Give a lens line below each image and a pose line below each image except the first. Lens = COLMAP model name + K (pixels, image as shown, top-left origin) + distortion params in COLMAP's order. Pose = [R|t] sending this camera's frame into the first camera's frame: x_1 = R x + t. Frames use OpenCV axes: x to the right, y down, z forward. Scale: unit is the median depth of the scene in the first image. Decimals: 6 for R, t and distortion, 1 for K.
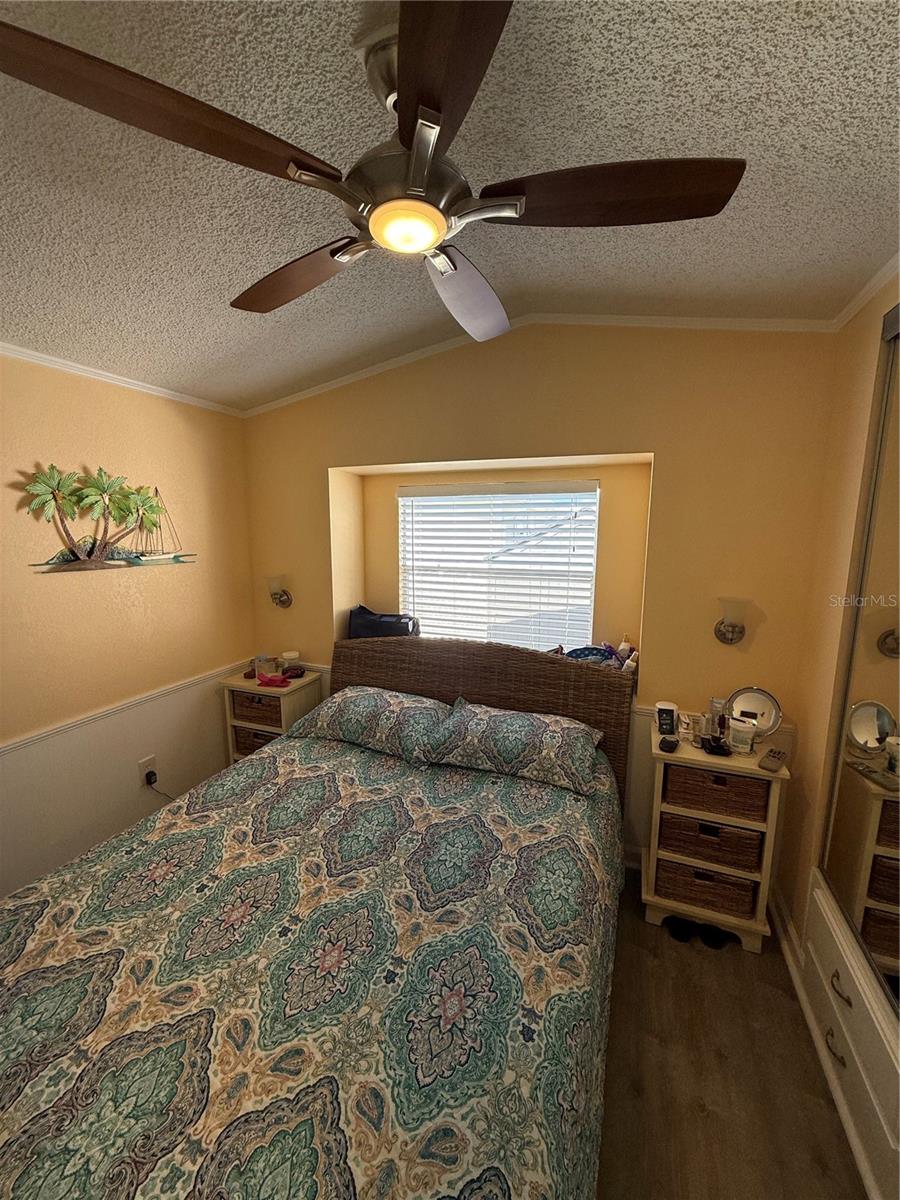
lens RADIAL K [[478.4, 0, 450.8], [0, 478.4, 600.7], [0, 0, 1]] dist [-0.000520, 0.001055]
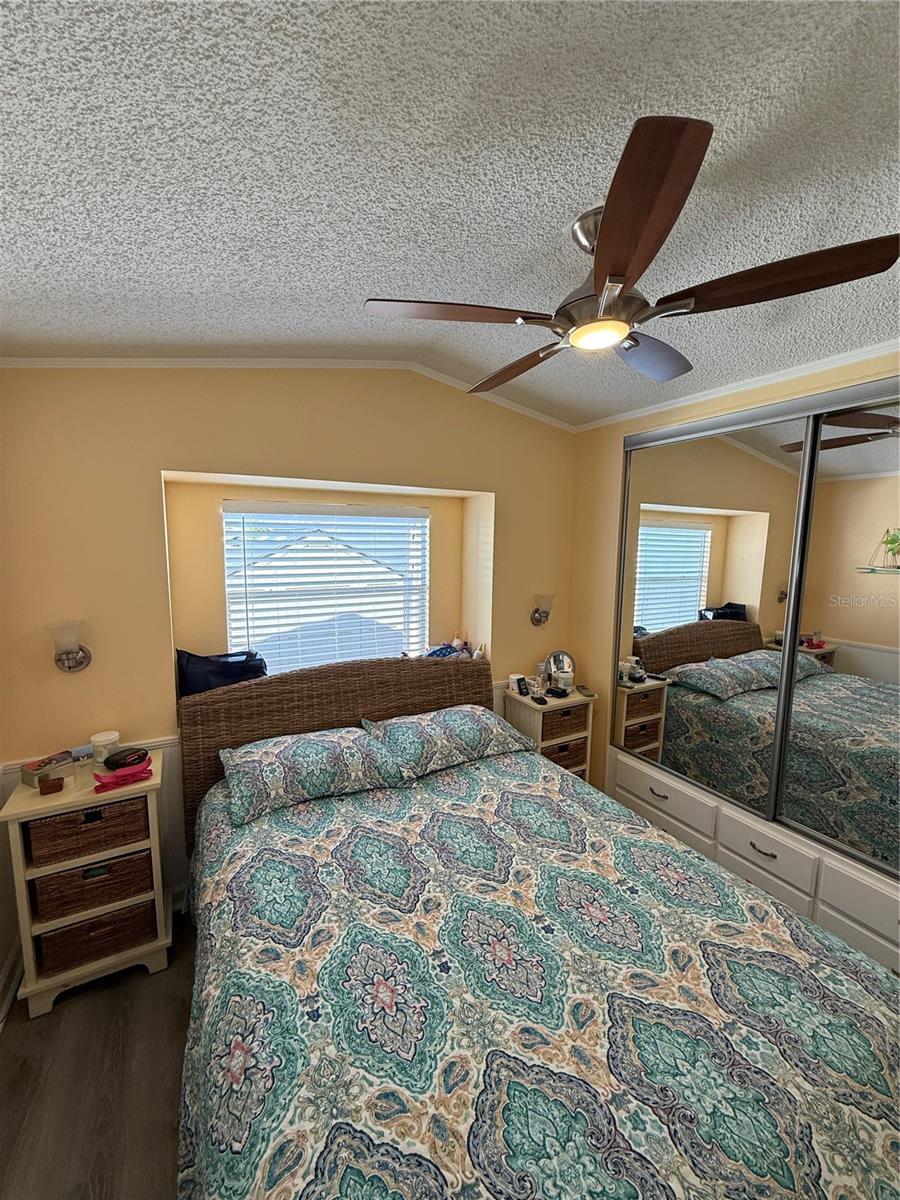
lens RADIAL K [[478.4, 0, 451.7], [0, 478.4, 600.5], [0, 0, 1]] dist [-0.000520, 0.001055]
pose [[0.633407, -0.091002, 0.768449, -0.888832], [0.115592, 0.993046, 0.022321, -0.063713], [-0.765136, 0.074688, 0.639522, 0.303916]]
